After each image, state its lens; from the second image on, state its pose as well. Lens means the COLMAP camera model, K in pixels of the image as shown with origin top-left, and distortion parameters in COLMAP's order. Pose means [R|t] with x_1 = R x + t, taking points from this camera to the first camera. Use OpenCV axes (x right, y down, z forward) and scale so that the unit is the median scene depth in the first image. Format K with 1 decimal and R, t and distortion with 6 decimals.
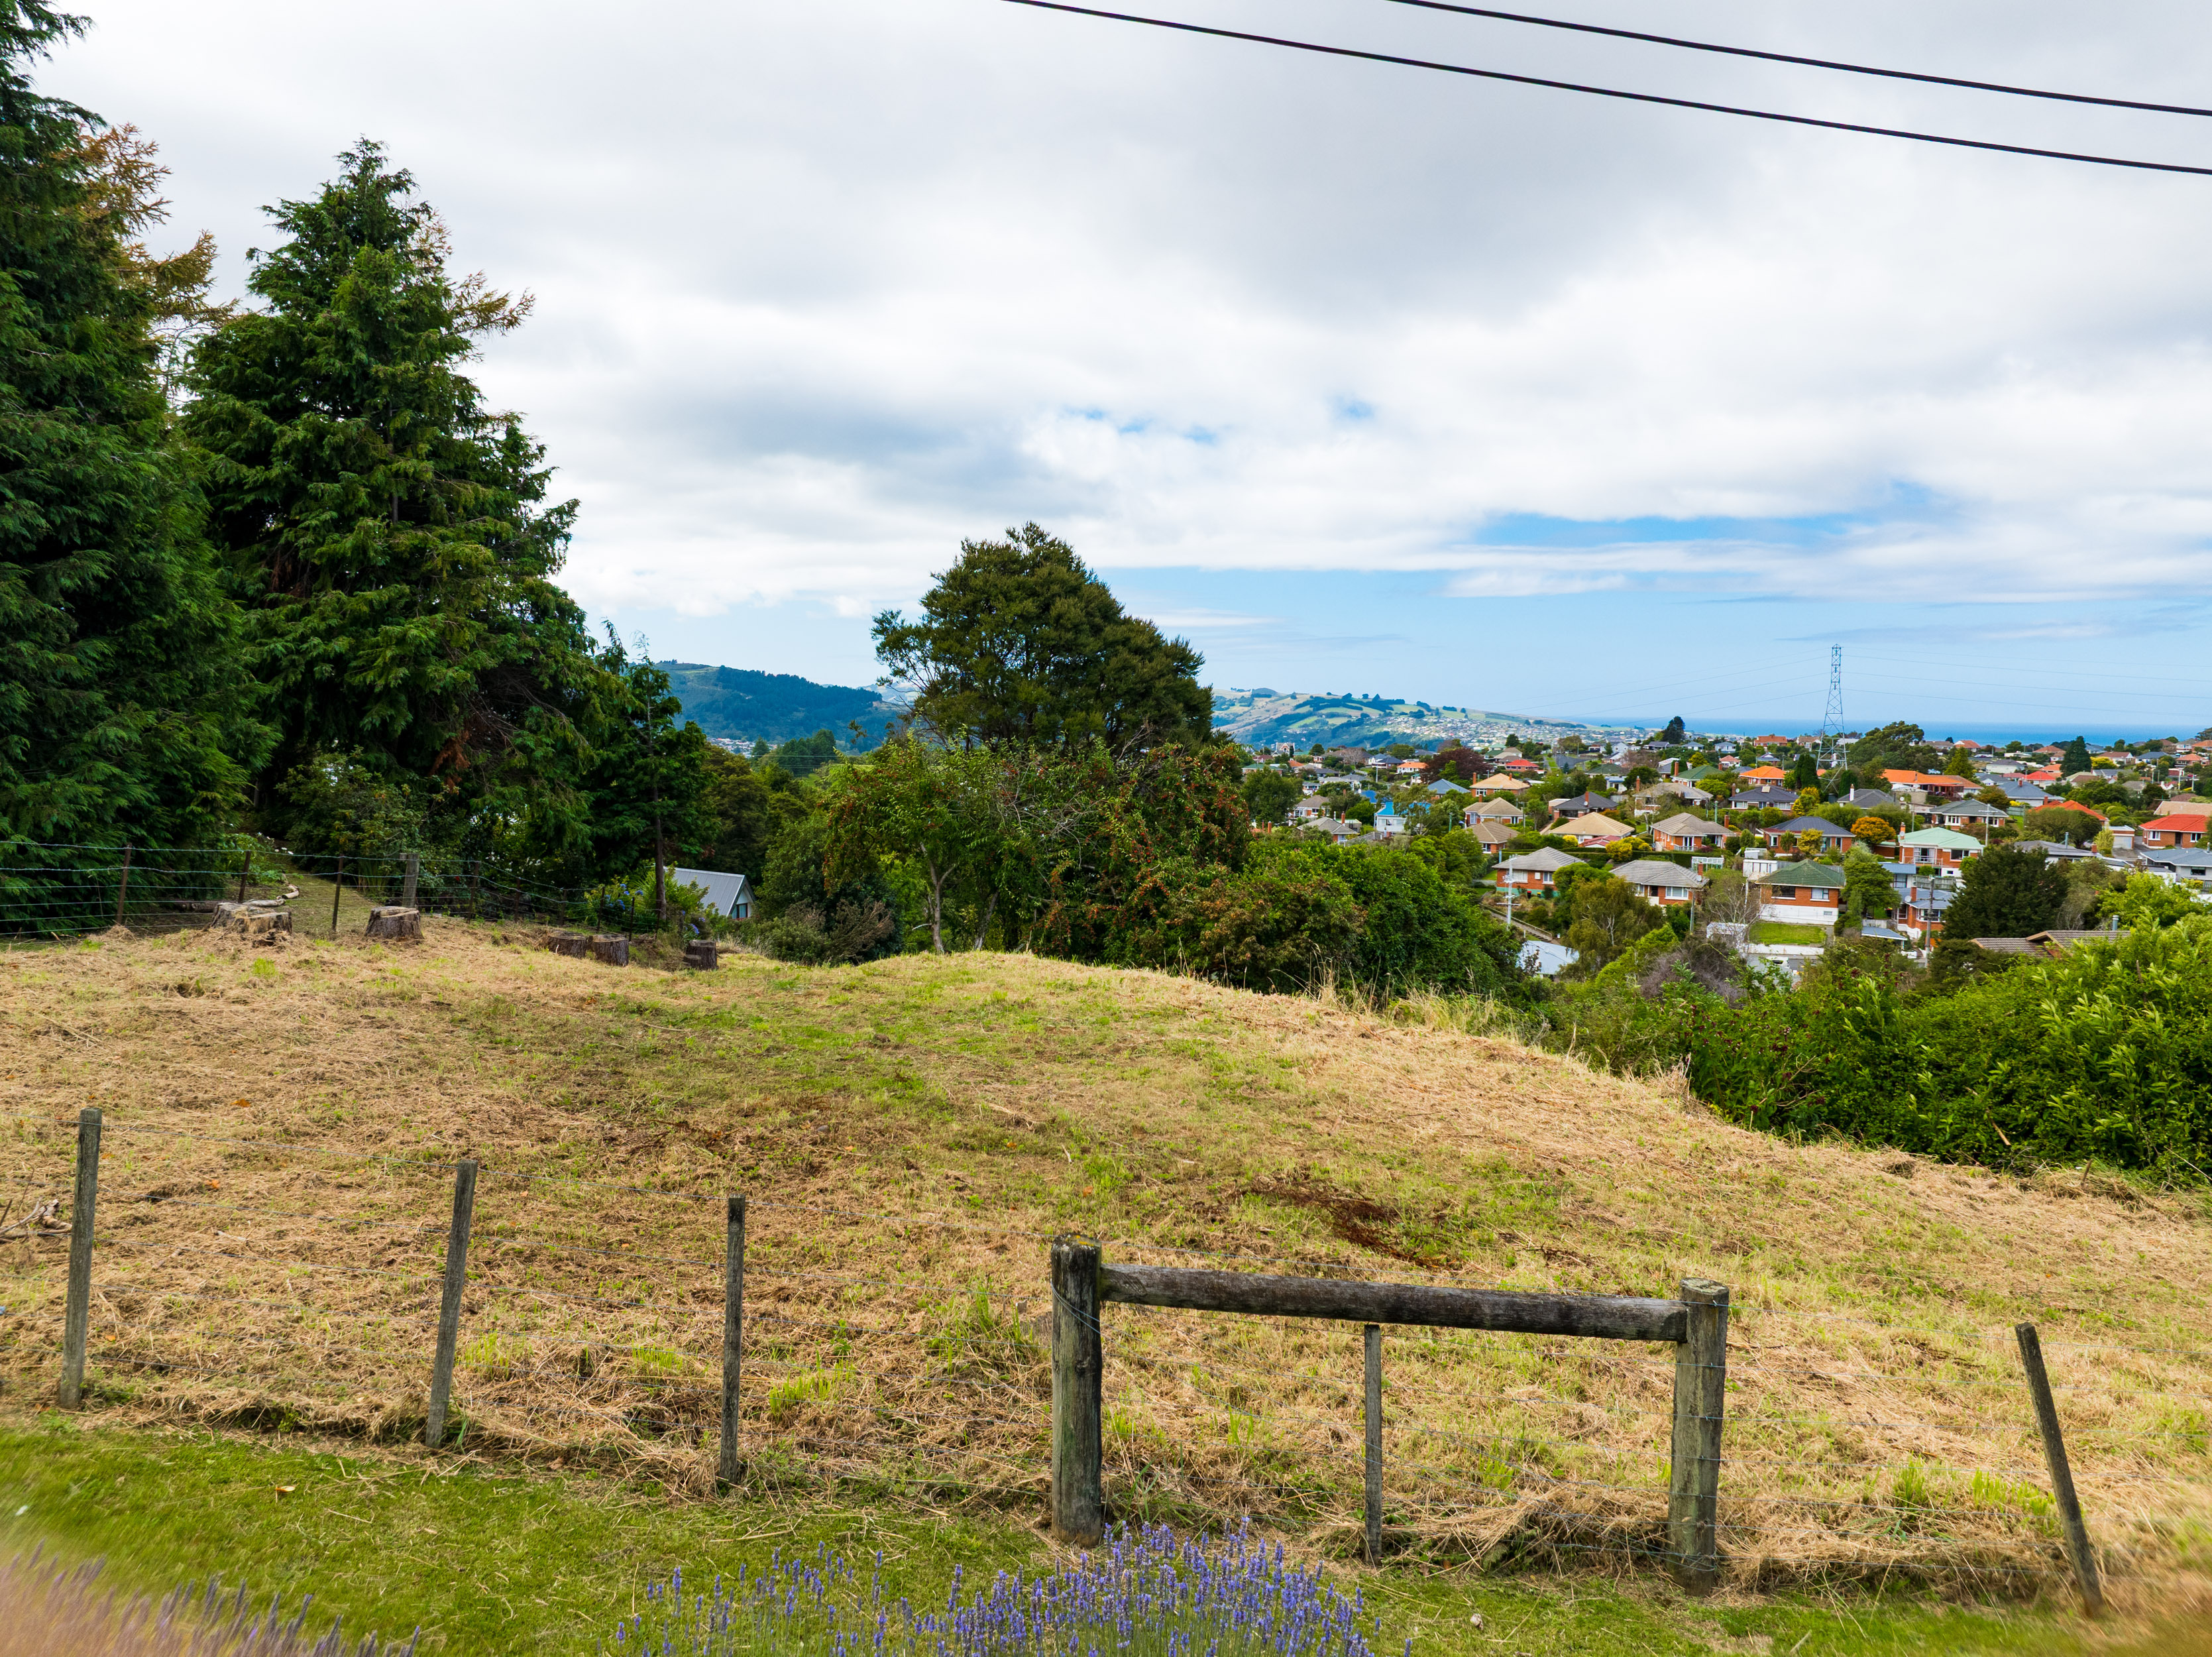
lens RADIAL K [[1557.1, 0, 1102.6], [0, 1557.1, 793.3], [0, 0, 1]] dist [-0.043799, 0.004977]
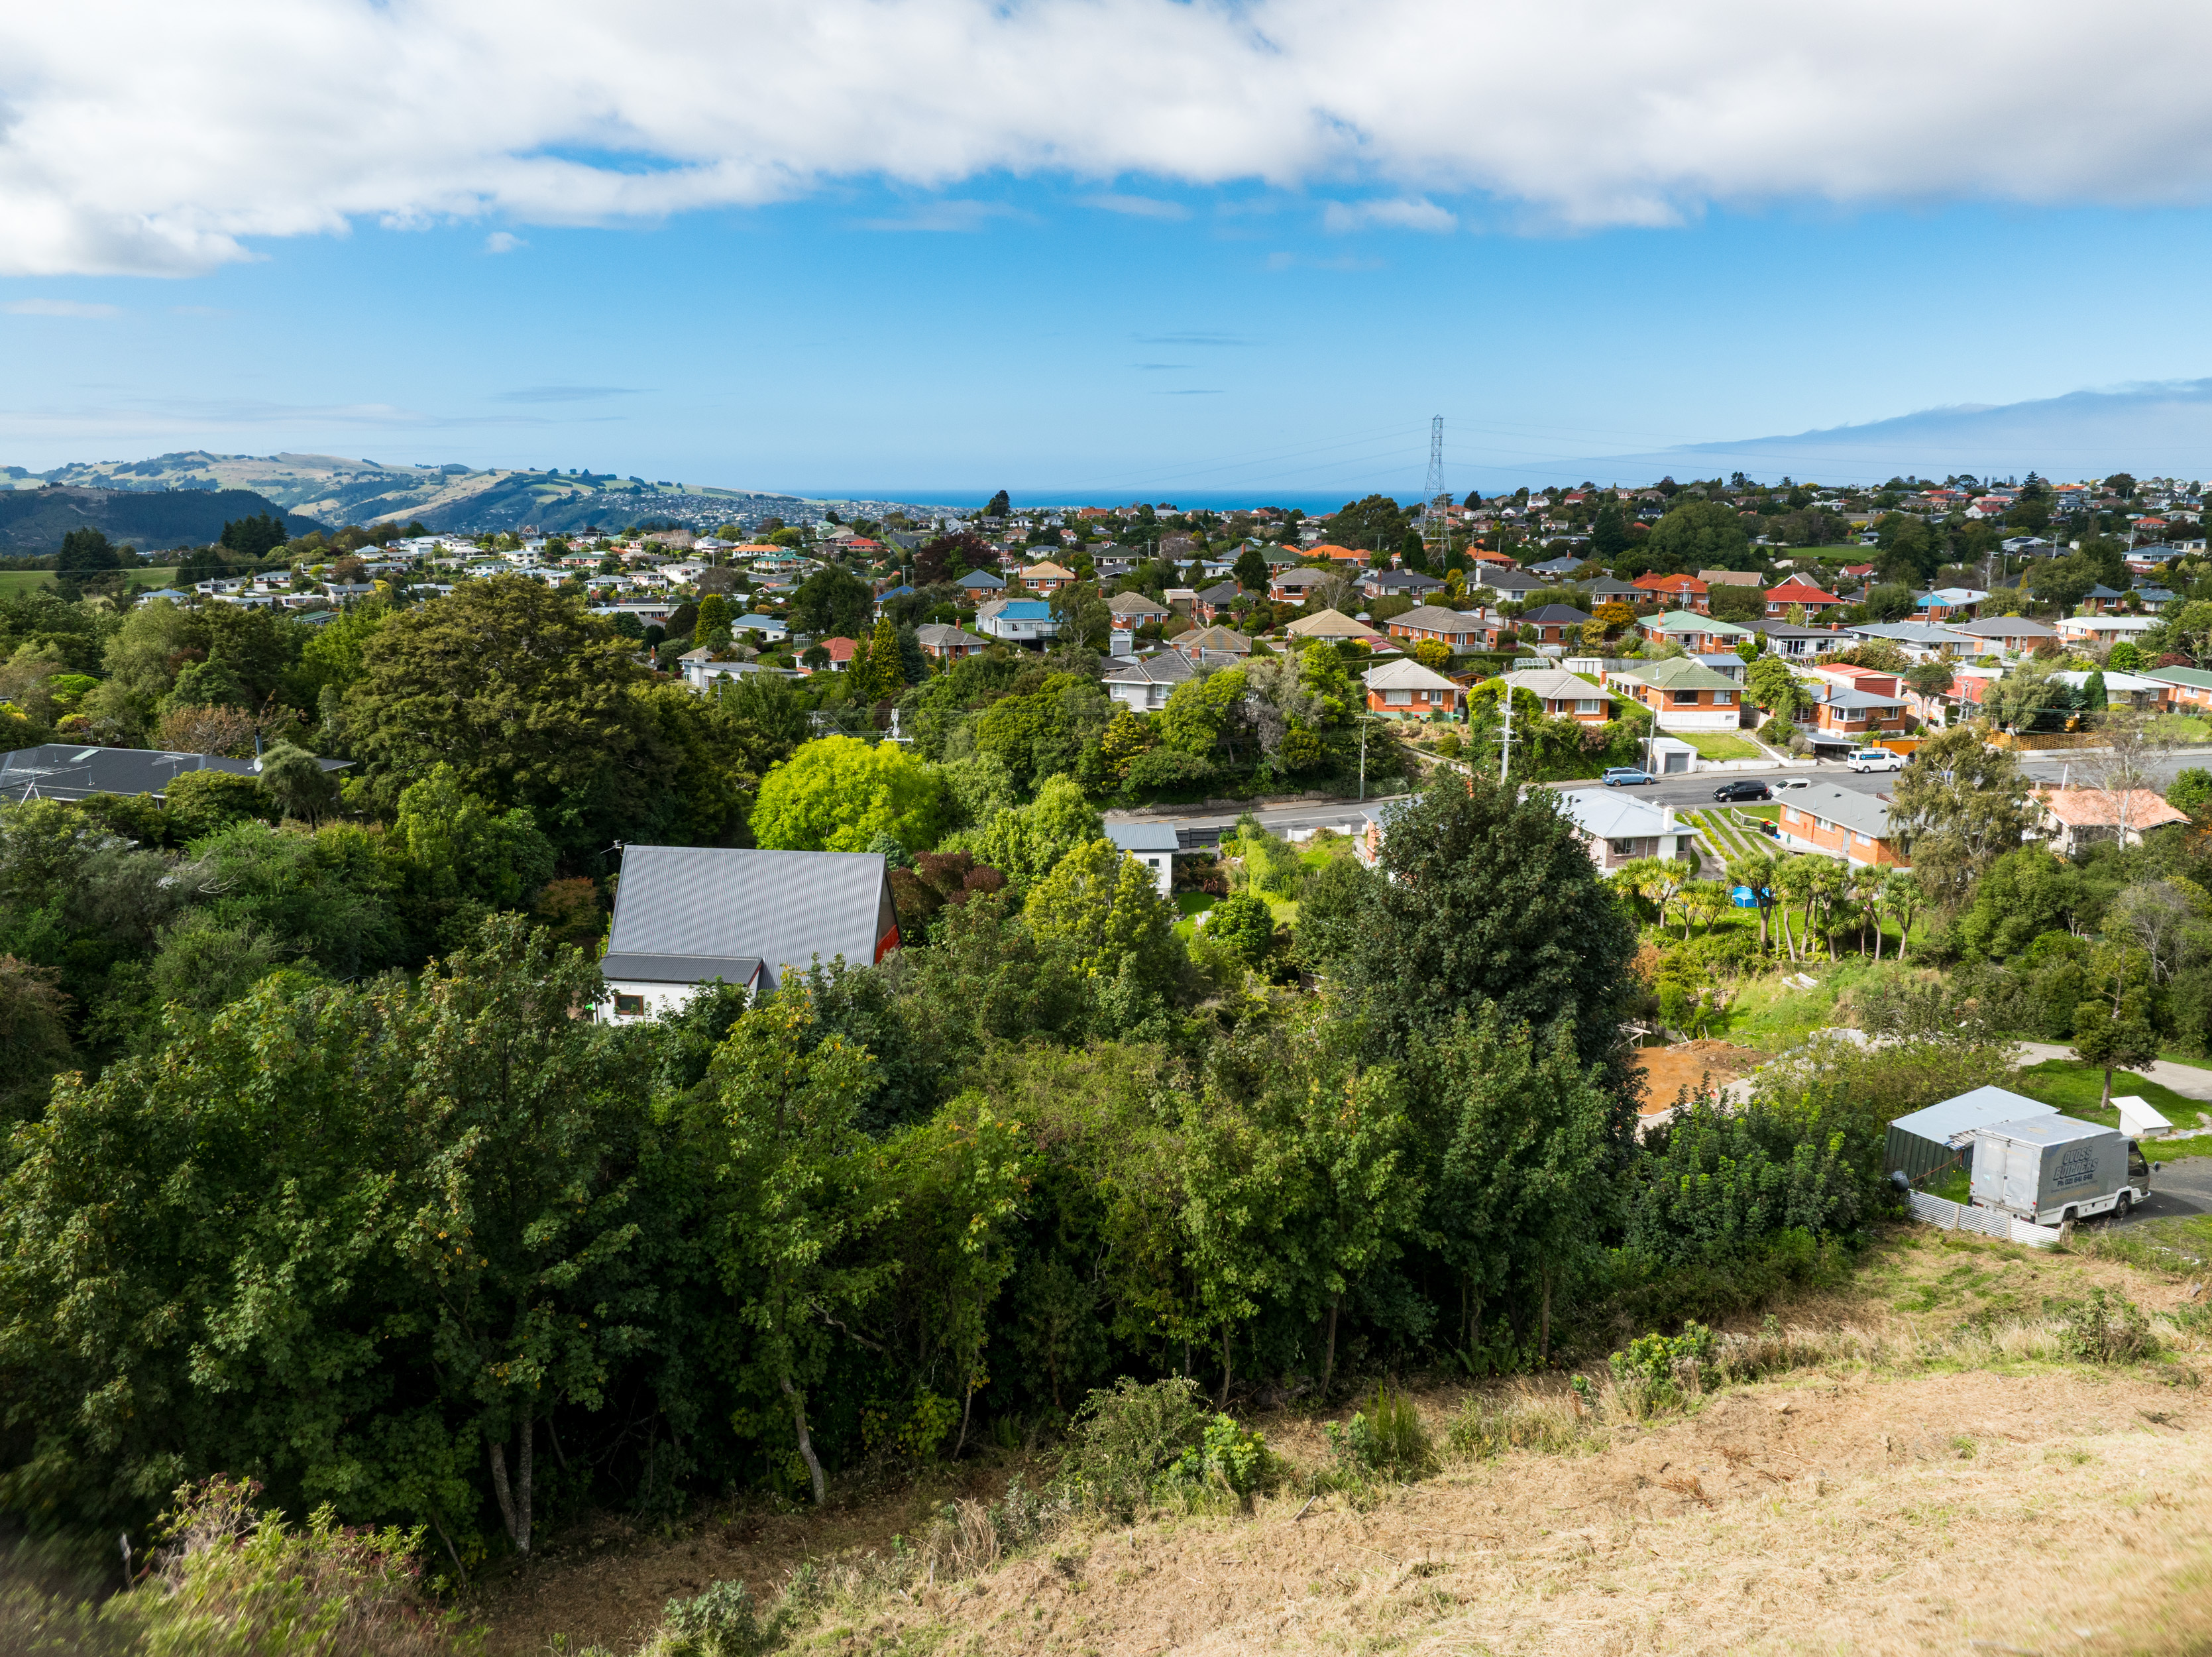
lens RADIAL K [[1557.1, 0, 1109.9], [0, 1557.1, 818.2], [0, 0, 1]] dist [-0.043799, 0.004977]
pose [[0.876802, -0.109764, 0.468157, -0.413547], [0.034456, 0.985437, 0.166512, -0.041580], [-0.479616, -0.129867, 0.867815, 0.545919]]
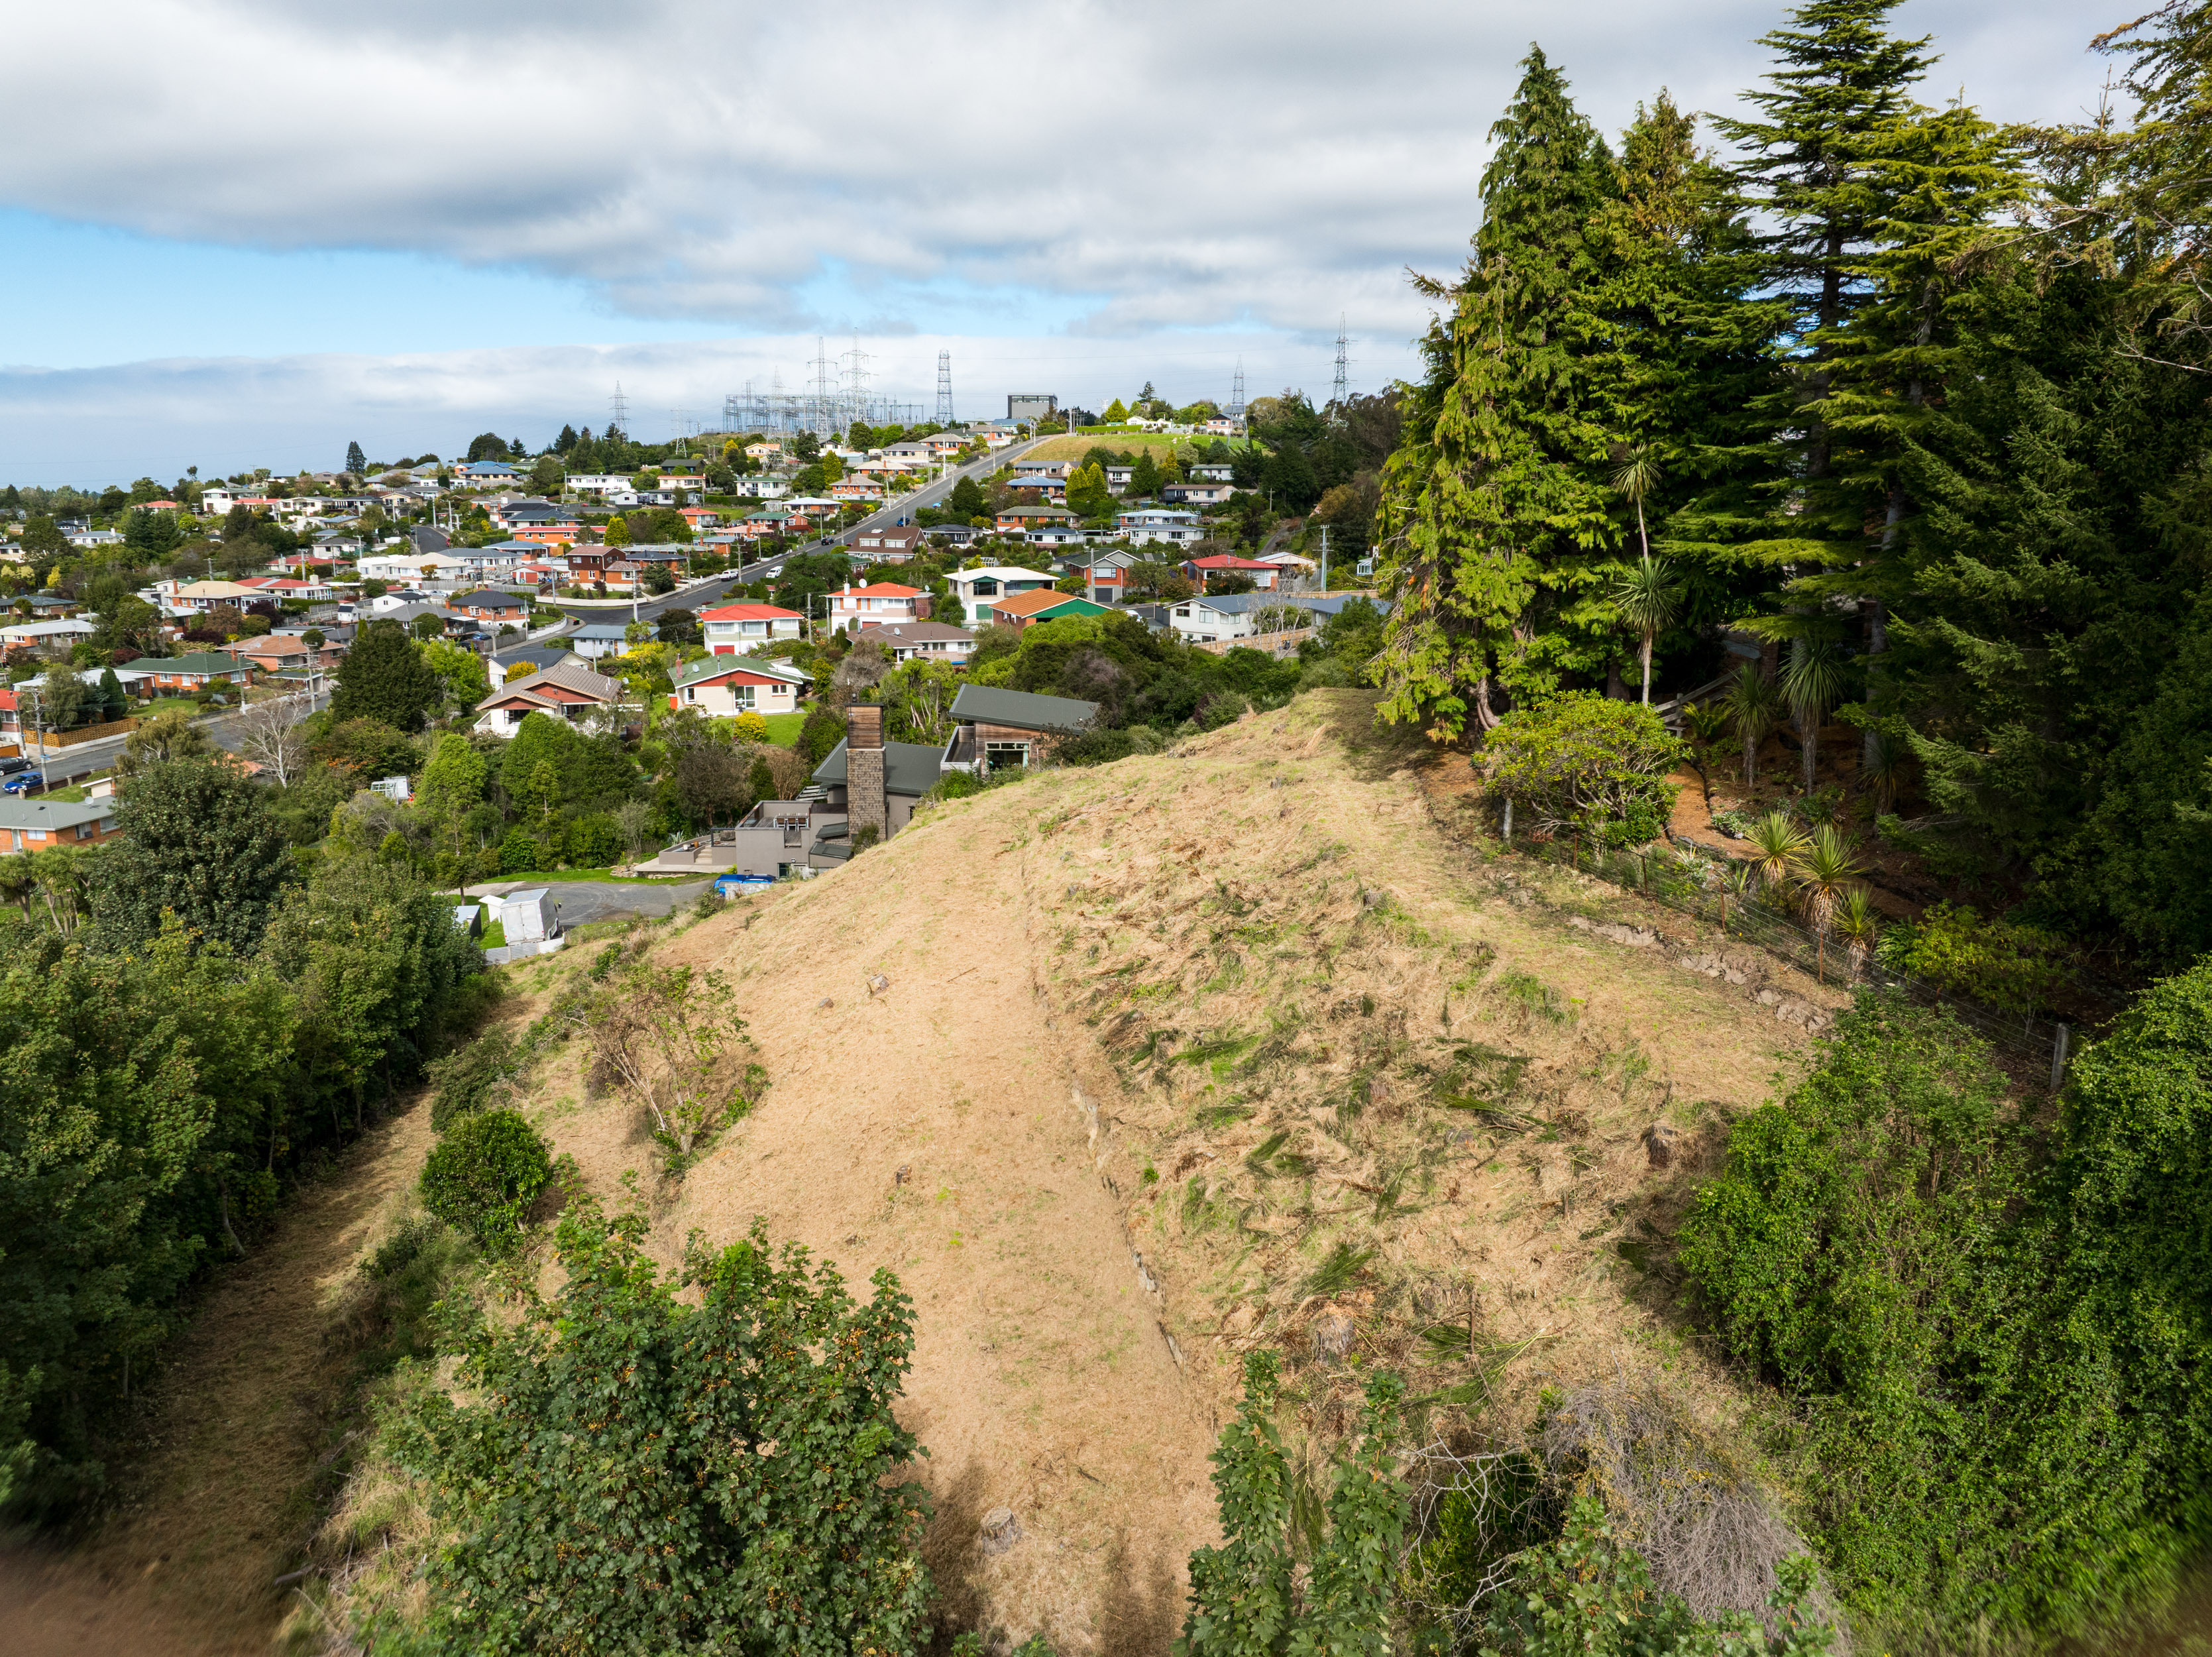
lens RADIAL K [[1557.1, 0, 1114.6], [0, 1557.1, 828.7], [0, 0, 1]] dist [-0.043799, 0.004977]
pose [[-0.217591, -0.219115, 0.951127, -0.739724], [0.045875, 0.971103, 0.234212, -0.073461], [-0.974961, 0.094596, -0.201251, 0.628536]]
